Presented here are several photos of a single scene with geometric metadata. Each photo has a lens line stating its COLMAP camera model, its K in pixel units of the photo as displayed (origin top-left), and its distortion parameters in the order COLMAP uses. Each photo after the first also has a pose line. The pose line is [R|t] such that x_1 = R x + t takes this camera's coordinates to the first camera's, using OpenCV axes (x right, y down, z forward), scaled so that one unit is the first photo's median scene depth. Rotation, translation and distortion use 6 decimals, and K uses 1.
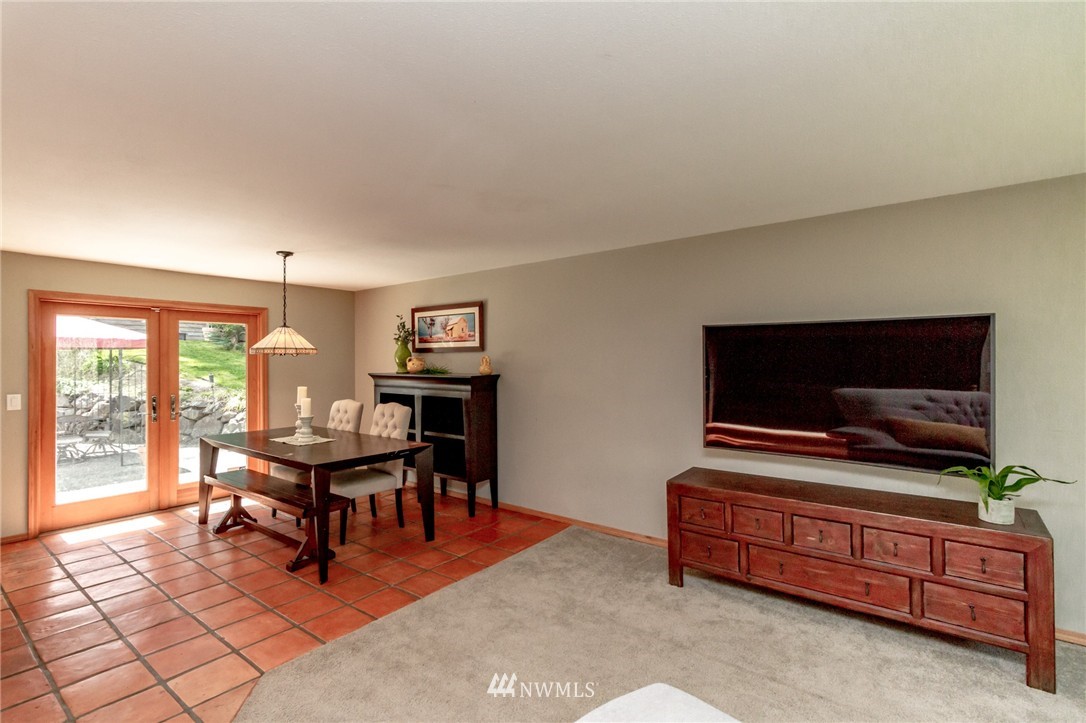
lens RADIAL K [[504.5, 0, 543.0], [0, 504.5, 361.5], [0, 0, 1]] dist [-0.000784, -0.000004]
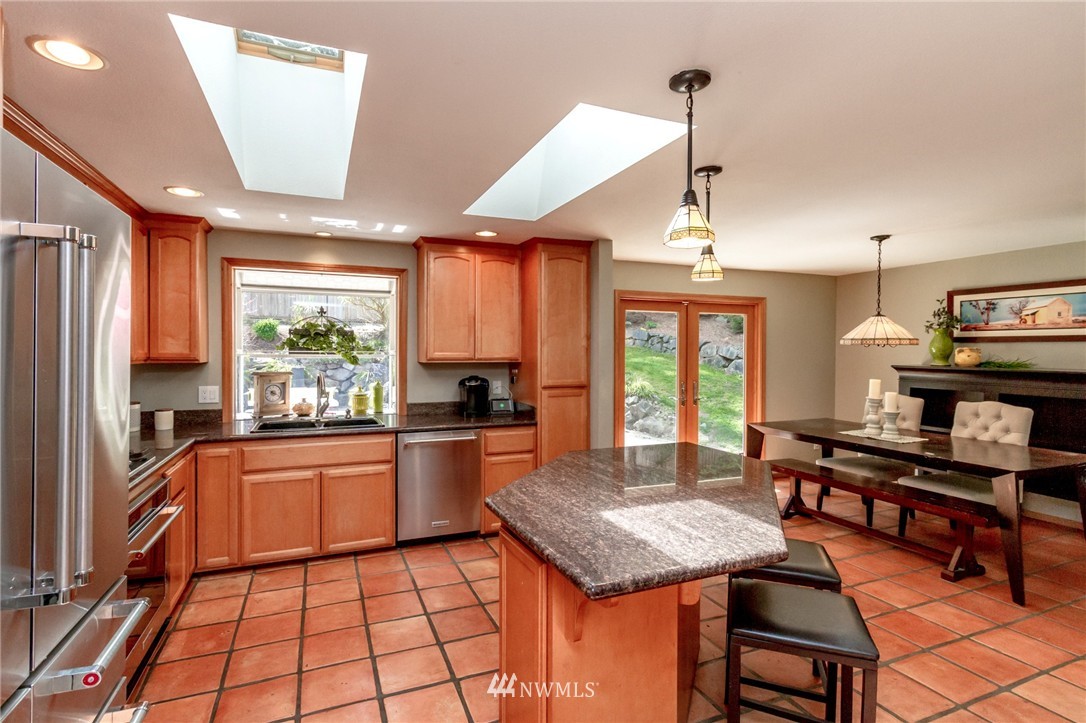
lens RADIAL K [[518.9, 0, 543.0], [0, 518.9, 361.5], [0, 0, 1]] dist [0.001227, 0.000863]
pose [[0.869027, 0.018913, -0.494403, -0.502411], [-0.007410, 0.999655, 0.025216, -0.002610], [0.494709, -0.018250, 0.868867, -0.137265]]
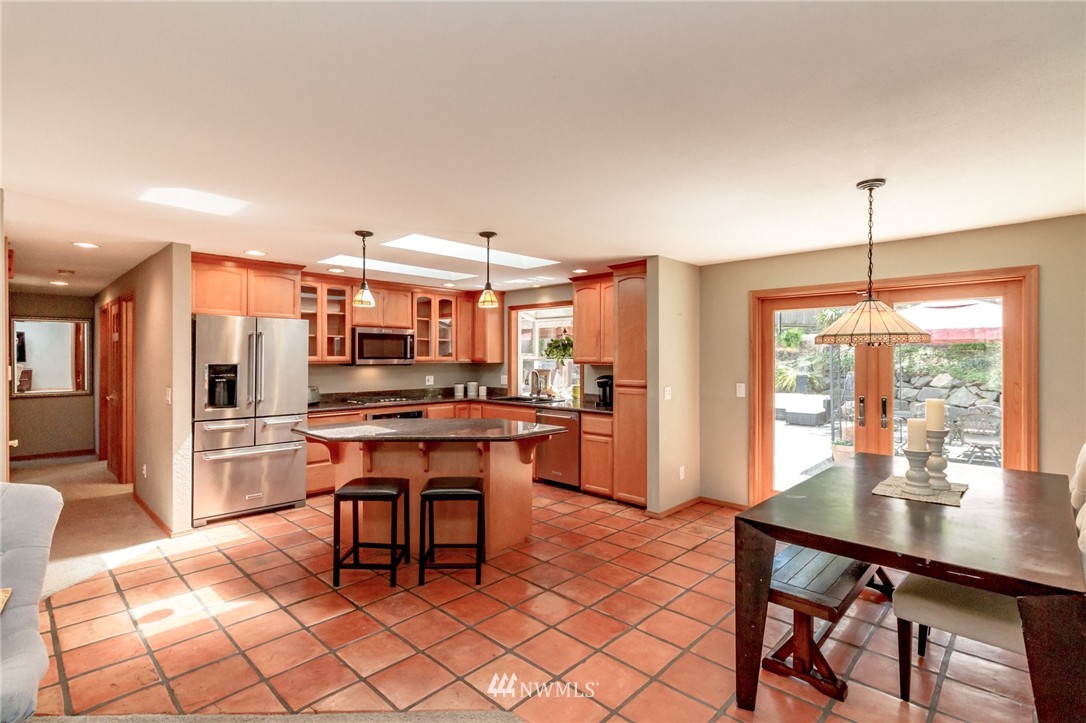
lens RADIAL K [[509.8, 0, 508.8], [0, 509.8, 358.4], [0, 0, 1]] dist [0.000165, 0.000123]
pose [[-0.128210, 0.007489, -0.991719, 0.159332], [0.000969, 0.999972, 0.007426, -0.001150], [0.991747, -0.000009, -0.128214, 0.549324]]
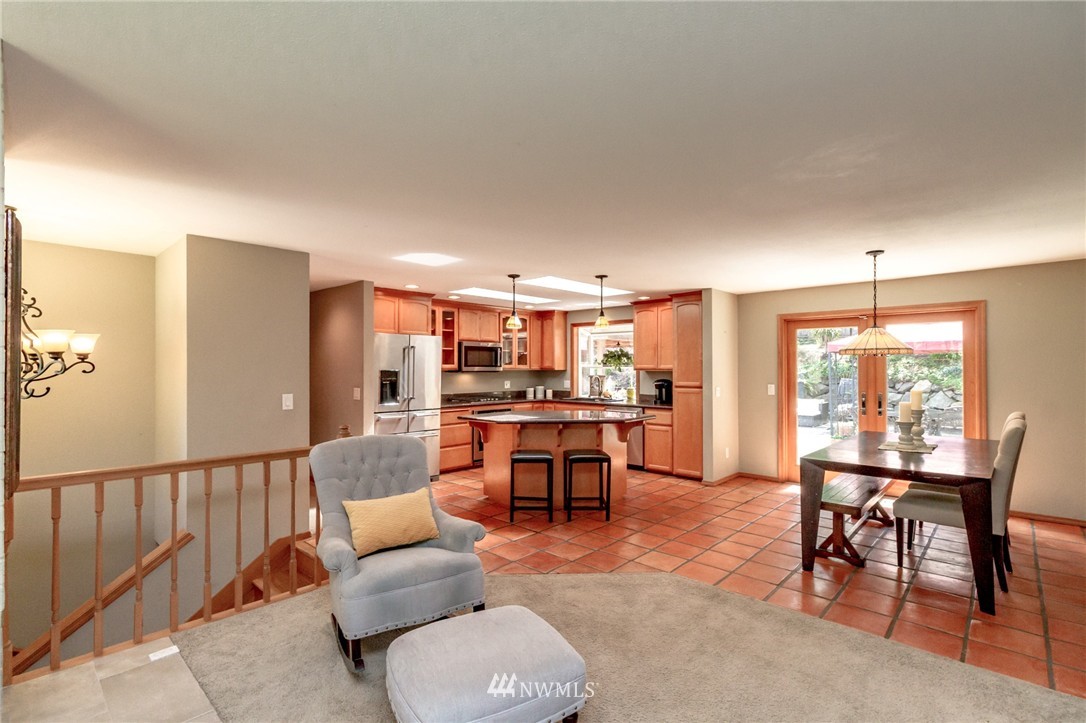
lens RADIAL K [[496.2, 0, 520.2], [0, 496.2, 363.9], [0, 0, 1]] dist [0.000834, 0.000160]
pose [[-0.105221, -0.000960, -0.994448, 0.464322], [0.002604, 0.999996, -0.001241, 0.002691], [0.994445, -0.002721, -0.105218, 0.354683]]
